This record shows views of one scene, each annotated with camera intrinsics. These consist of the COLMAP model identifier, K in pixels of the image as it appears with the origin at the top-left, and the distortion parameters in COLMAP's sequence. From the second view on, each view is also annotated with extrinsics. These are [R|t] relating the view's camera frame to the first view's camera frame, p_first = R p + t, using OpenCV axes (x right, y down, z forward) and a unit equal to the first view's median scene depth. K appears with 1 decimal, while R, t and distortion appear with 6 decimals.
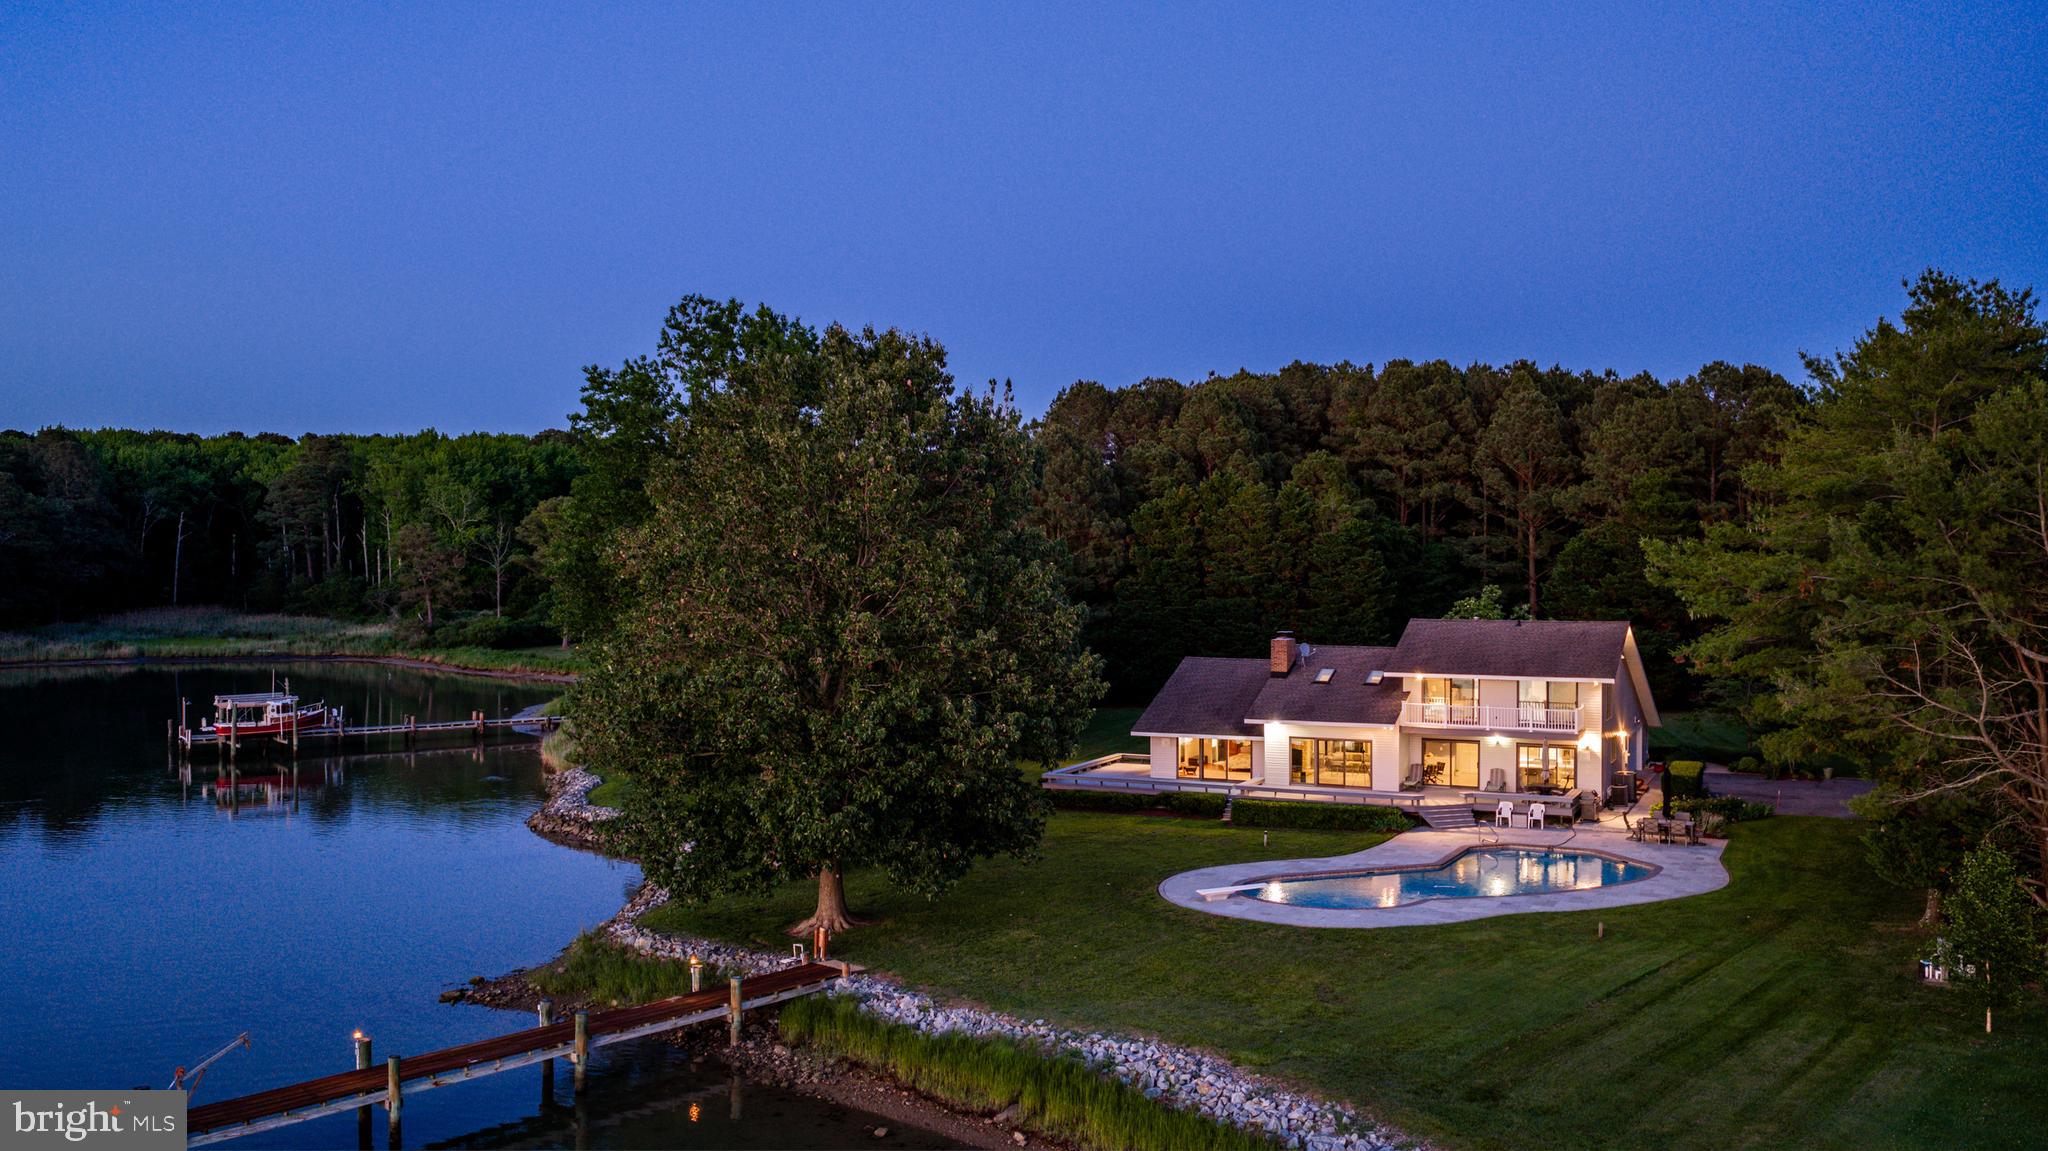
lens RADIAL K [[1705.3, 0, 1024.0], [0, 1705.3, 575.5], [0, 0, 1]] dist [0.025318, -0.056544]
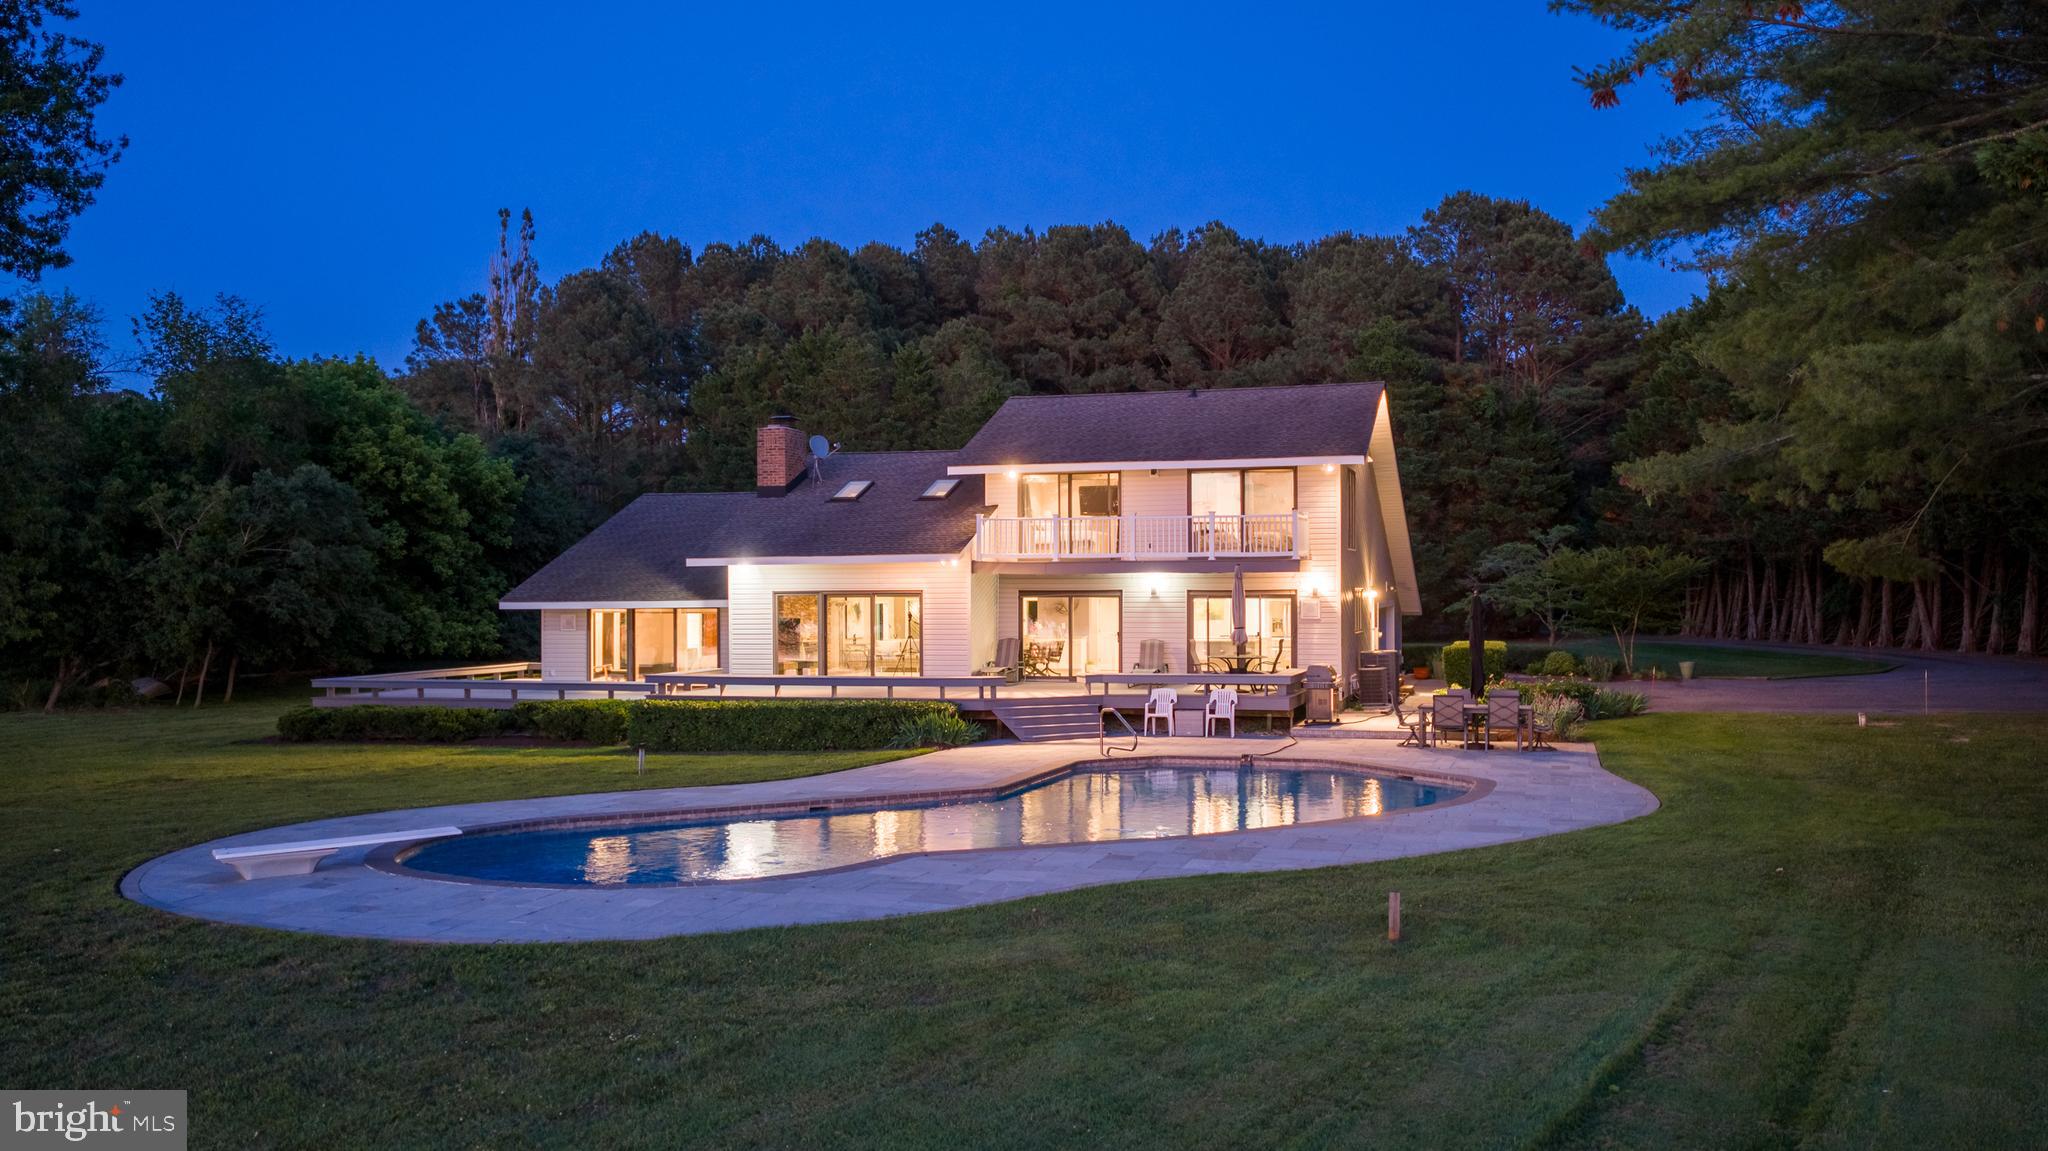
lens RADIAL K [[1735.6, 0, 1024.0], [0, 1735.6, 575.5], [0, 0, 1]] dist [0.027902, -0.001086]
pose [[0.986356, -0.002320, 0.164608, 0.137907], [0.004980, 0.999864, -0.015749, 0.094378], [-0.164549, 0.016354, 0.986233, 0.439349]]
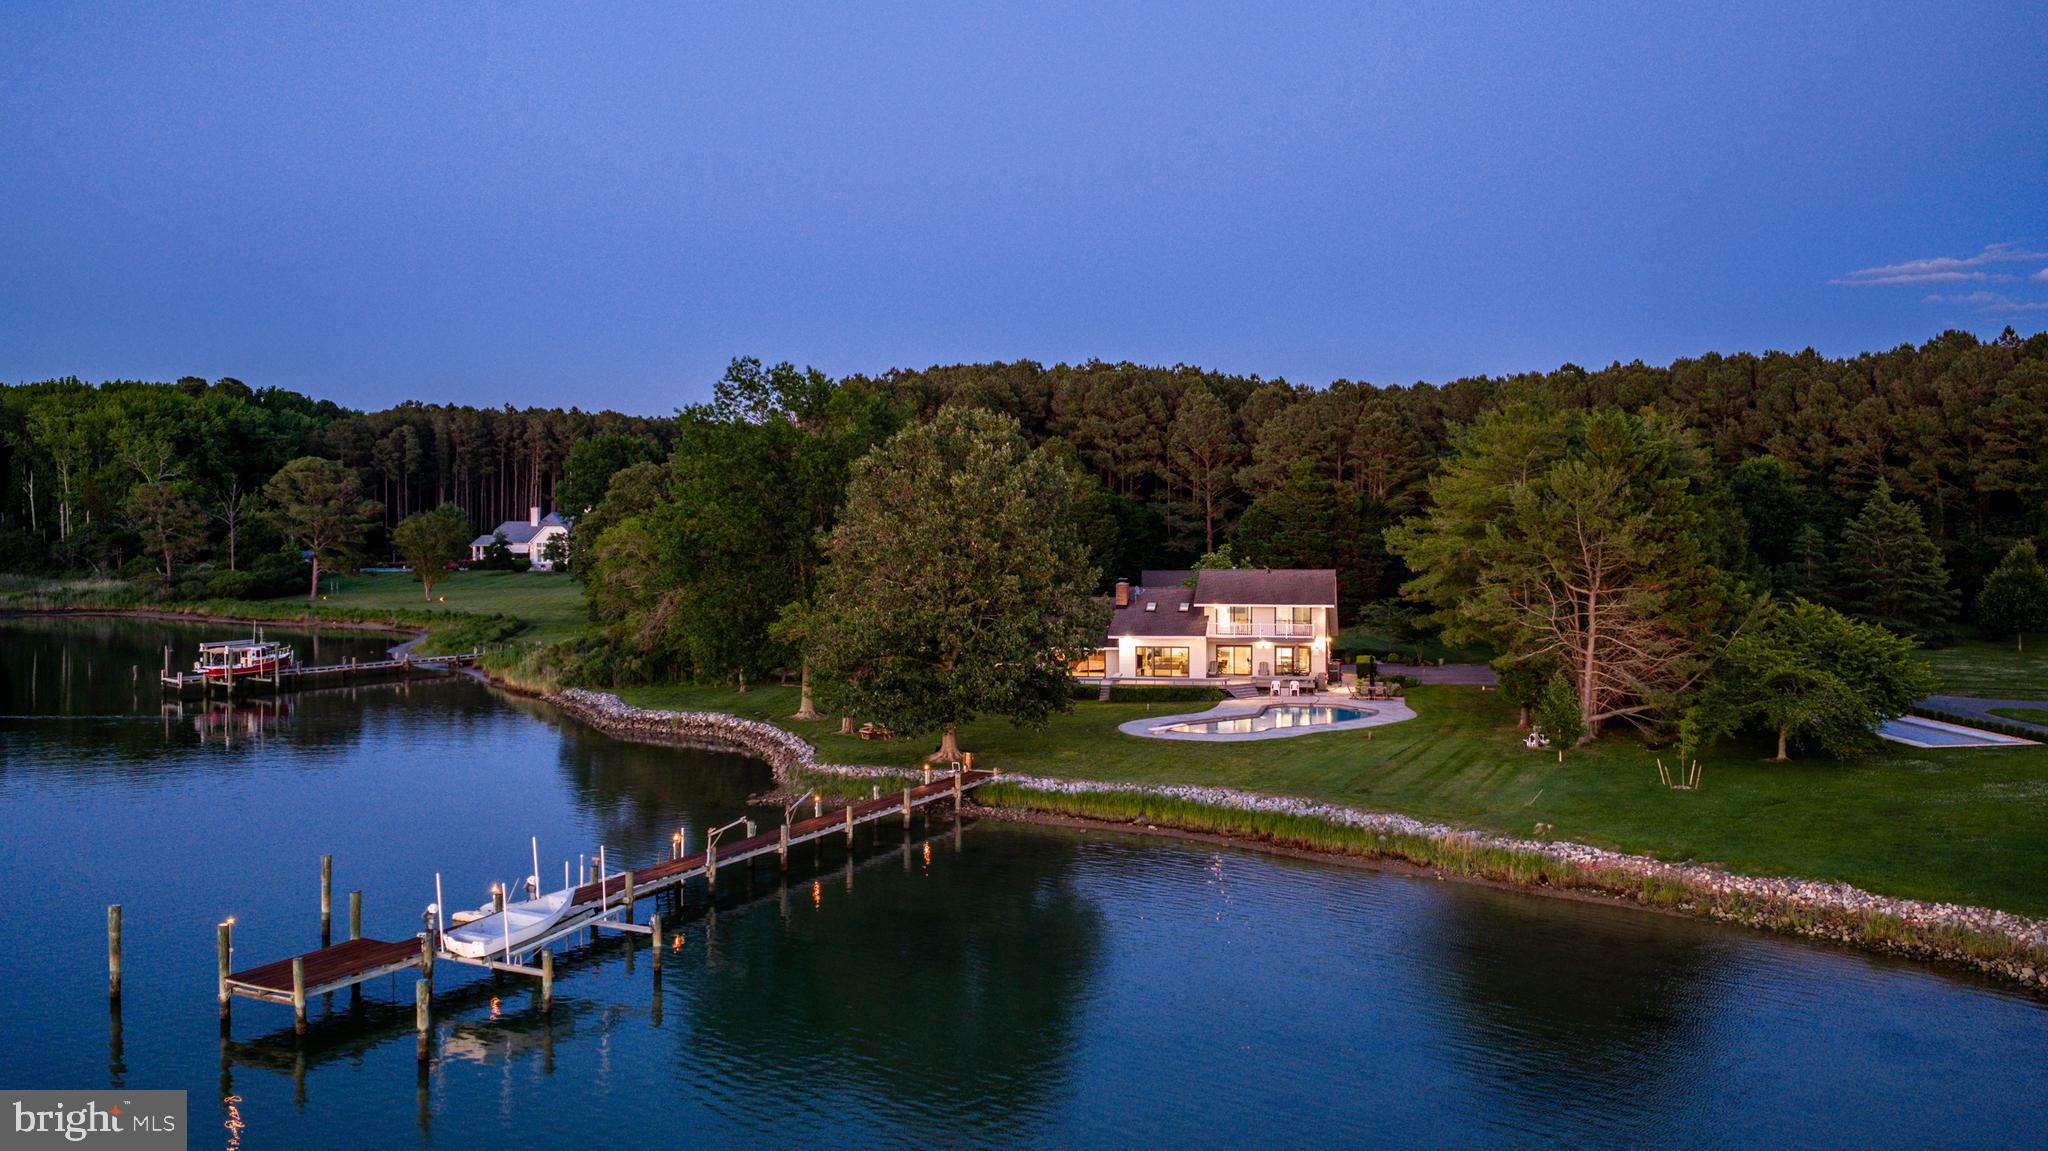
lens RADIAL K [[1697.7, 0, 1082.4], [0, 1697.7, 512.6], [0, 0, 1]] dist [0.022775, -0.057463]
pose [[0.959491, -0.003627, 0.281715, -0.313911], [0.003968, 0.999992, -0.000639, -0.025699], [-0.281710, 0.001730, 0.959498, -0.454406]]
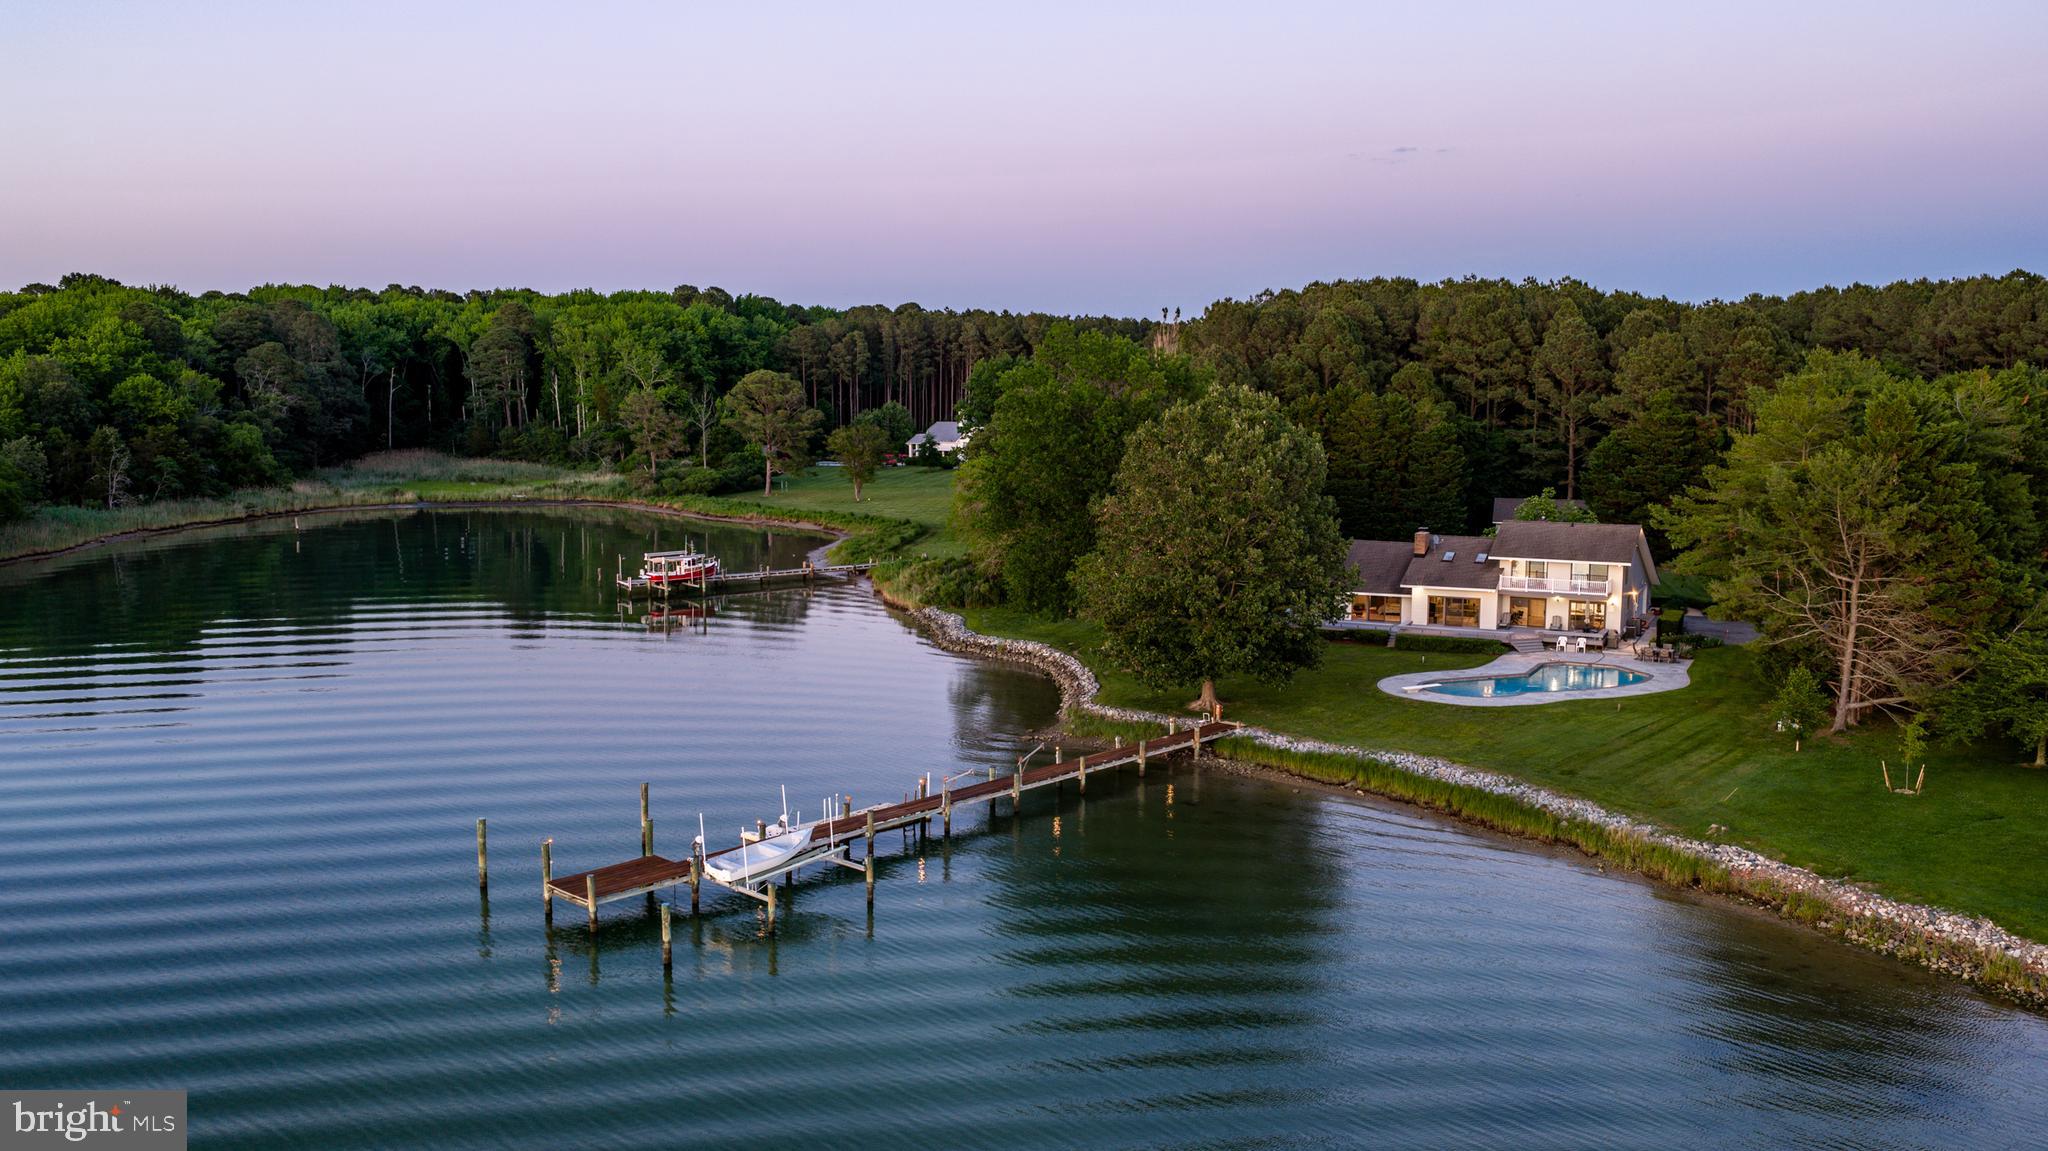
lens RADIAL K [[1666.2, 0, 1024.0], [0, 1666.2, 575.5], [0, 0, 1]] dist [0.014068, -0.049305]
pose [[0.999881, 0.002313, -0.015222, -0.195815], [-0.000612, 0.993842, 0.110808, -0.095442], [0.015385, -0.110786, 0.993725, -0.553609]]
